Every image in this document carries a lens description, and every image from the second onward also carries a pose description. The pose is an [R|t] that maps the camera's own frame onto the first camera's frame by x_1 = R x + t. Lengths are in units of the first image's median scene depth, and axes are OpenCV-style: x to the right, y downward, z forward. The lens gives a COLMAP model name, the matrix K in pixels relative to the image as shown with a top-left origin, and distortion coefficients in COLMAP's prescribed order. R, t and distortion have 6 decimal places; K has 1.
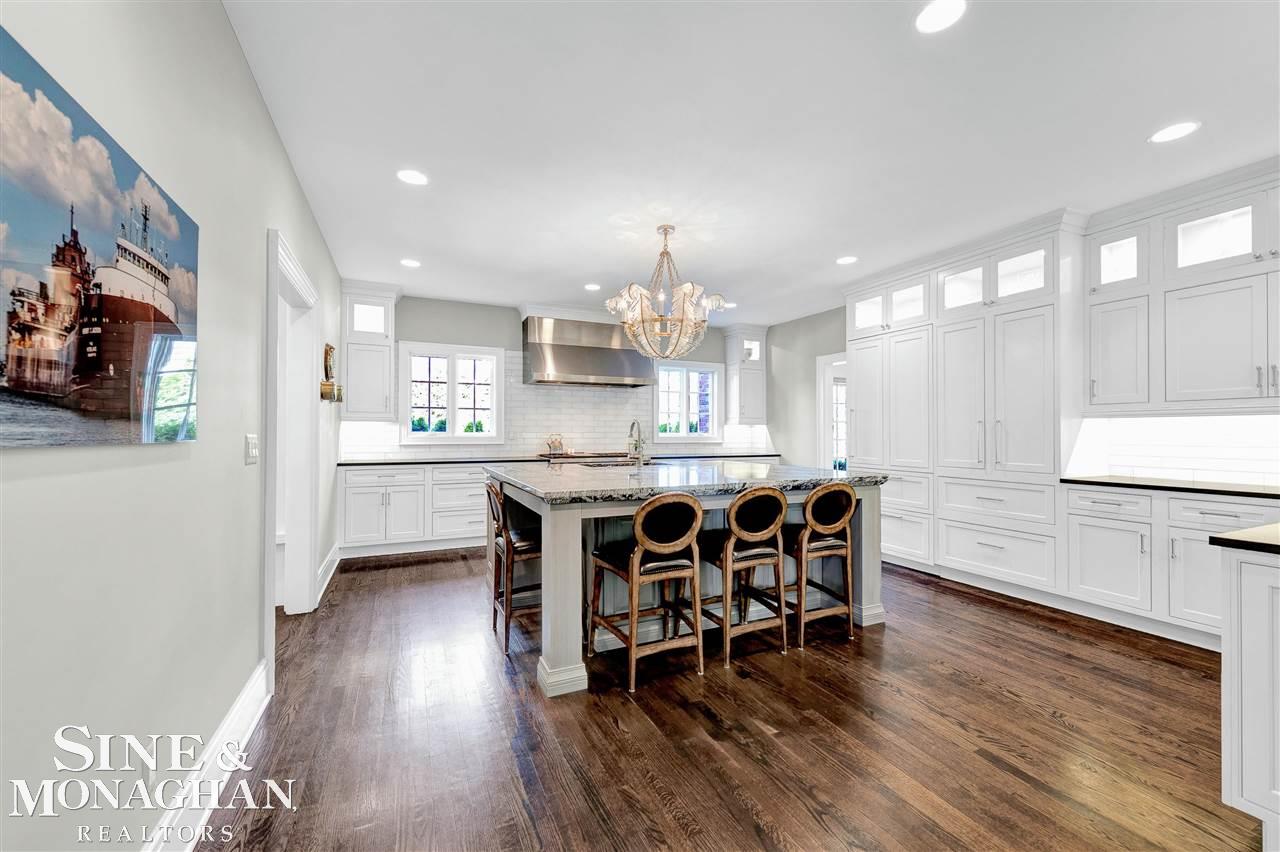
lens RADIAL K [[497.1, 0, 630.4], [0, 497.1, 431.5], [0, 0, 1]] dist [0.000869, -0.000544]
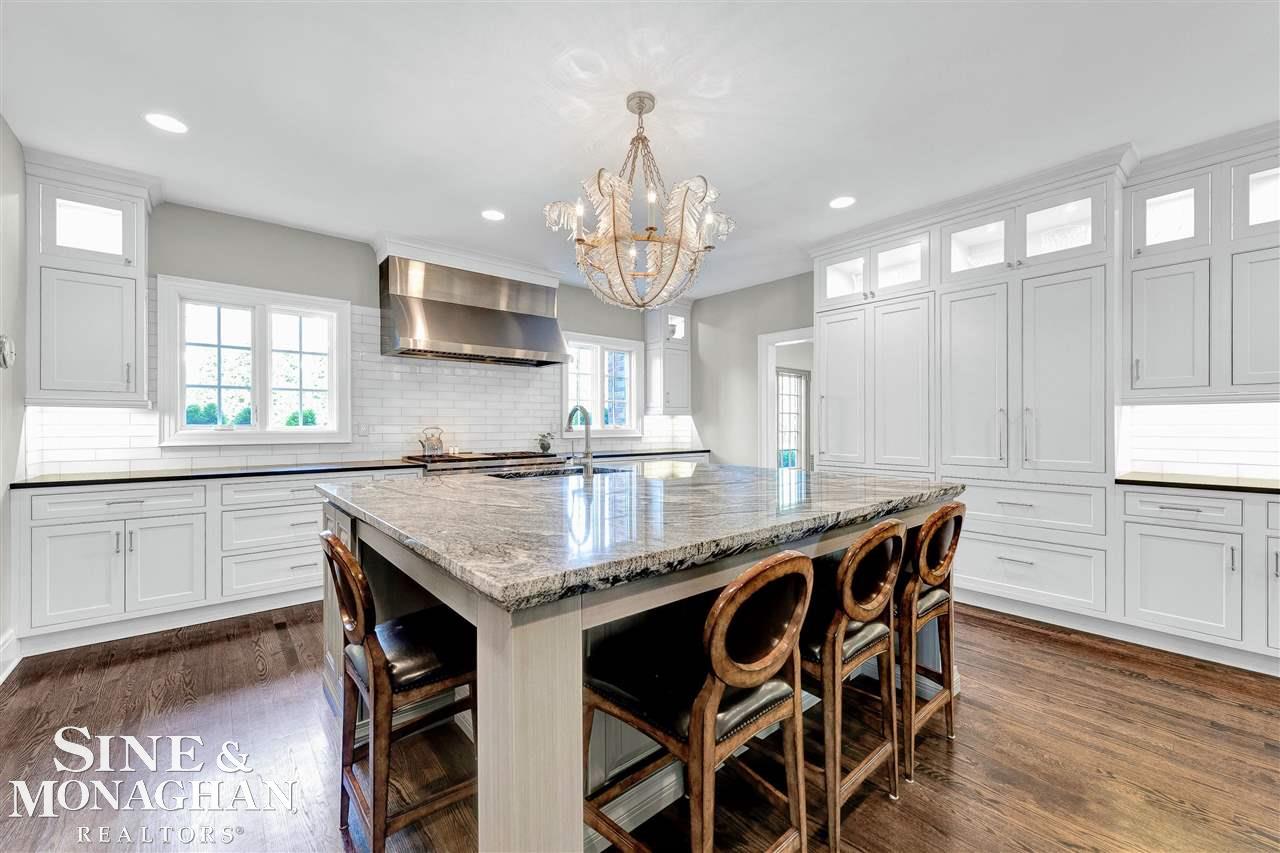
lens RADIAL K [[505.3, 0, 632.4], [0, 505.3, 426.4], [0, 0, 1]] dist [0.002423, -0.000071]
pose [[0.963750, -0.004588, 0.266766, -0.105395], [0.003426, 0.999983, 0.004821, 0.001522], [-0.266783, -0.003732, 0.963749, 0.360741]]
